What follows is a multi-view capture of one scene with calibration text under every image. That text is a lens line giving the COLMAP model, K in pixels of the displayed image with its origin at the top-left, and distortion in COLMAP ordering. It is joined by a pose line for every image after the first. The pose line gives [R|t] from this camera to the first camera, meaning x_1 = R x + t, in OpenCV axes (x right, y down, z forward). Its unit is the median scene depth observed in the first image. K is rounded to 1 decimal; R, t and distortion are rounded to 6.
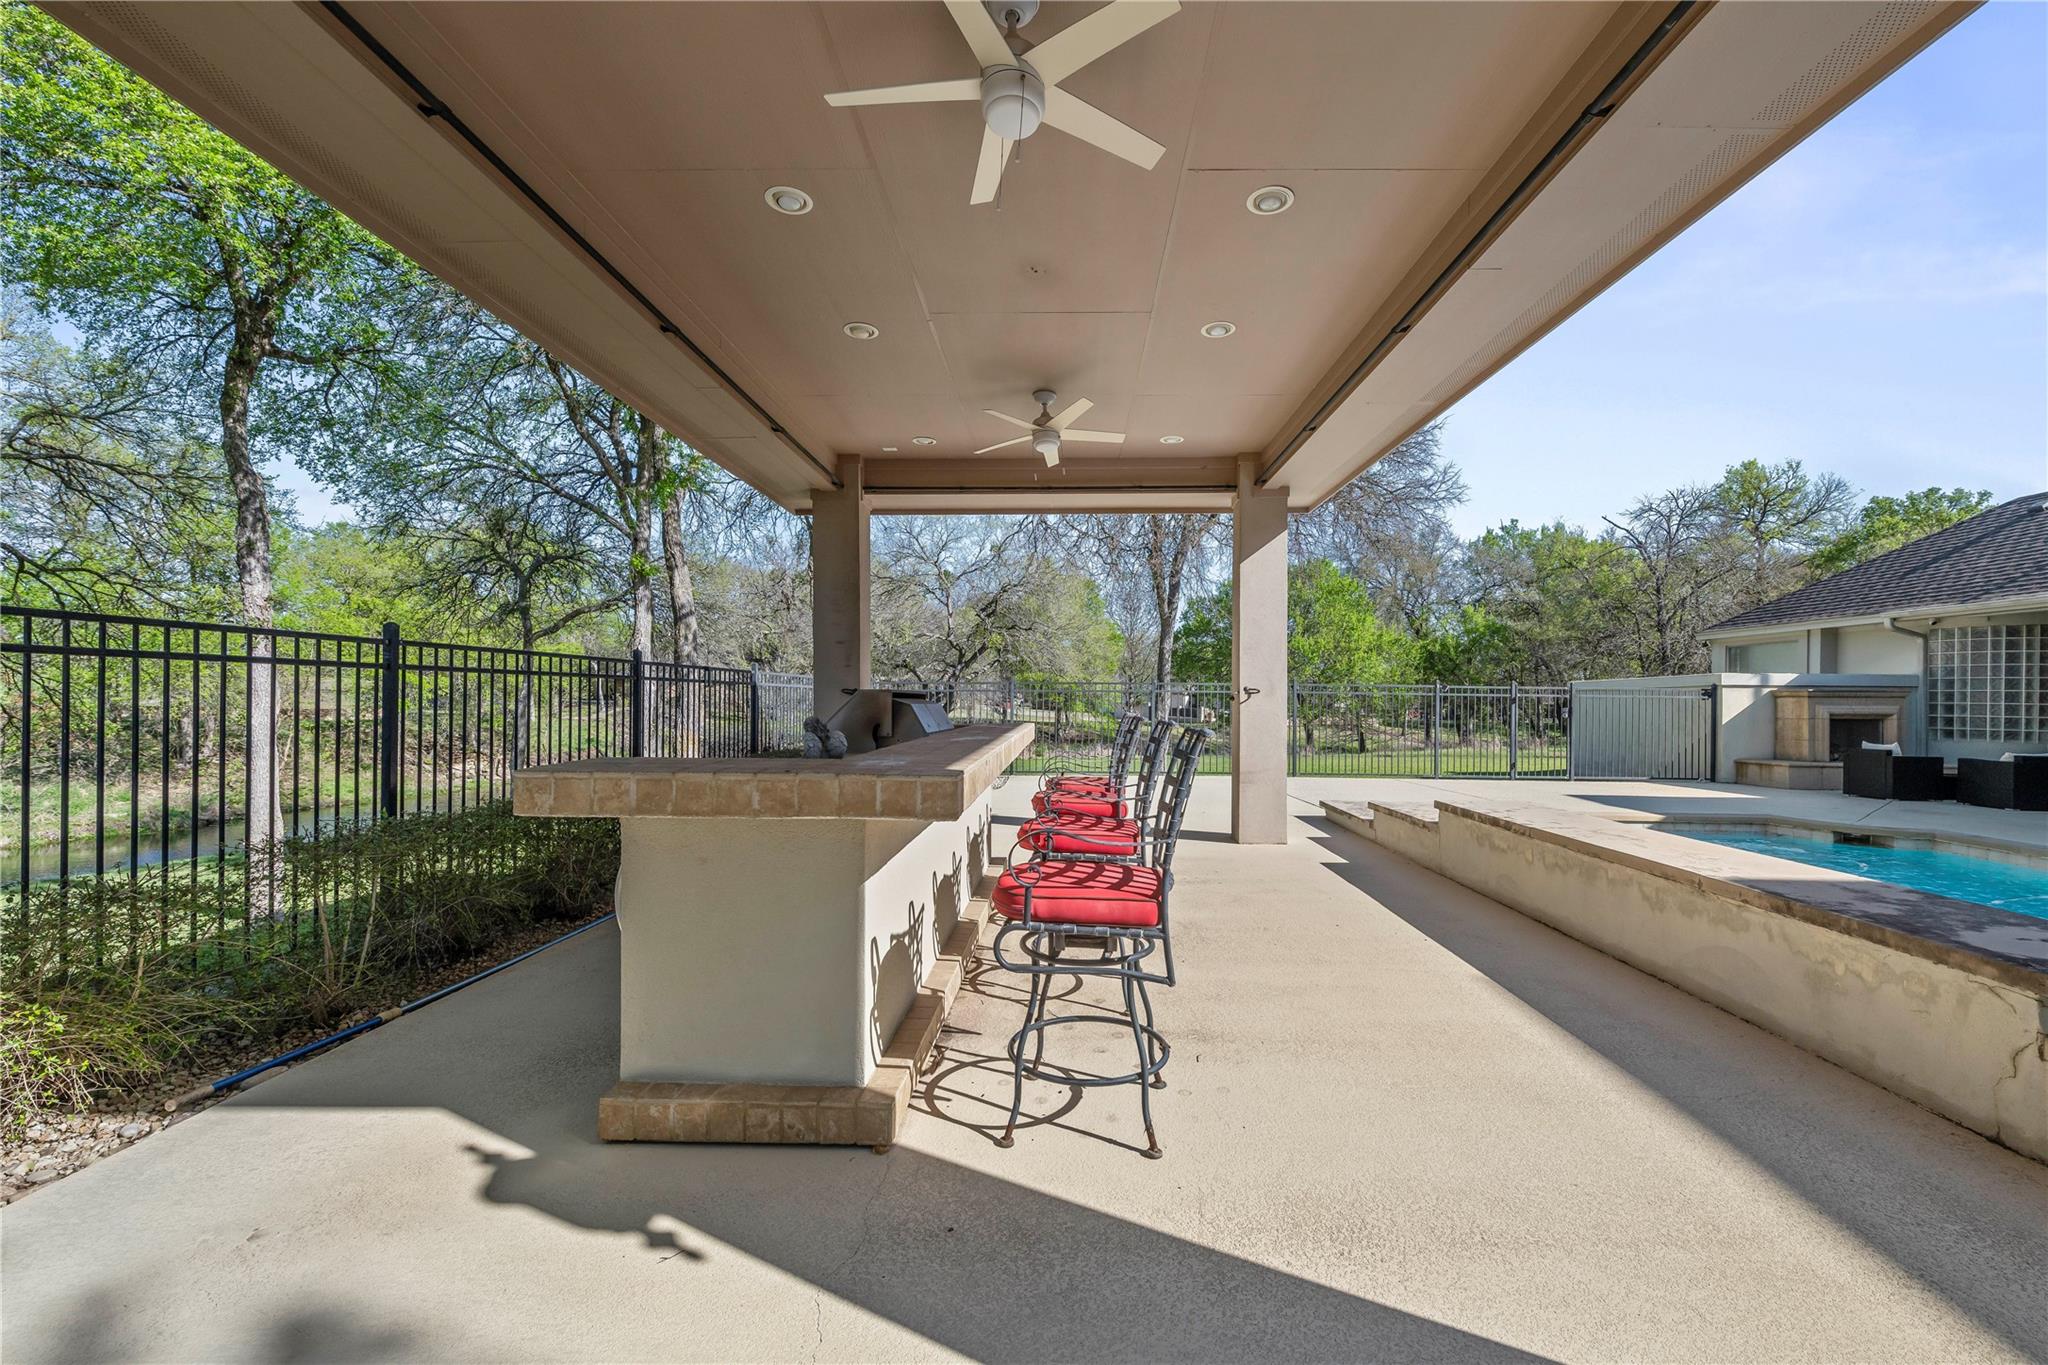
lens RADIAL K [[826.4, 0, 1063.5], [0, 826.4, 695.6], [0, 0, 1]] dist [-0.000973, -0.000022]
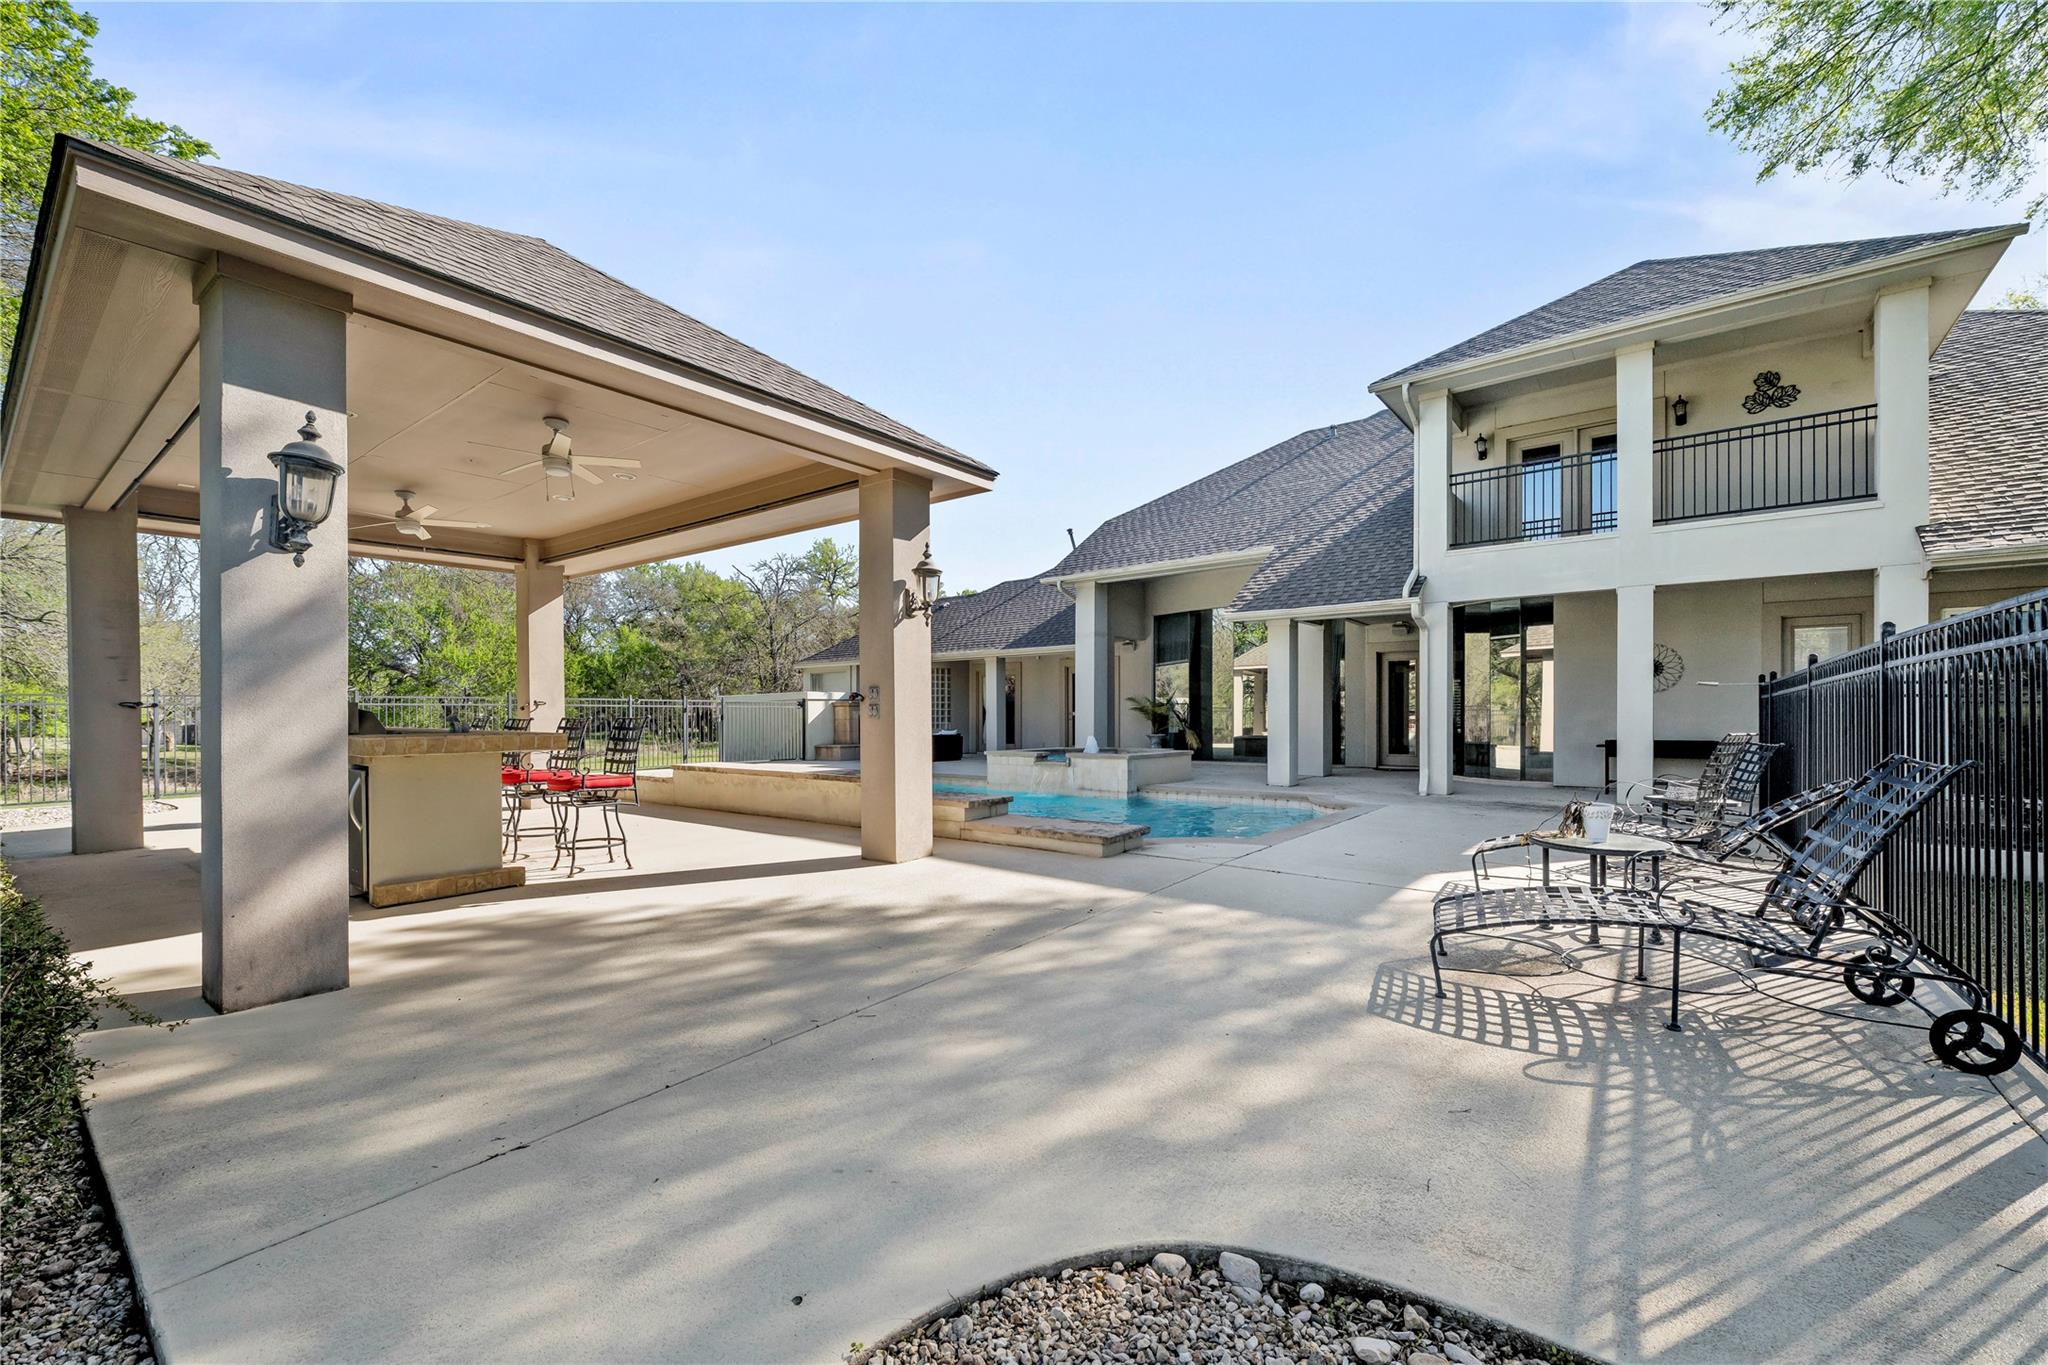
lens RADIAL K [[813.1, 0, 1028.2], [0, 813.1, 719.8], [0, 0, 1]] dist [-0.000875, 0.000056]
pose [[0.596997, -0.017643, 0.802050, -0.084393], [0.006344, 0.999831, 0.017272, 0.000887], [-0.802219, -0.005223, 0.597008, -0.112940]]
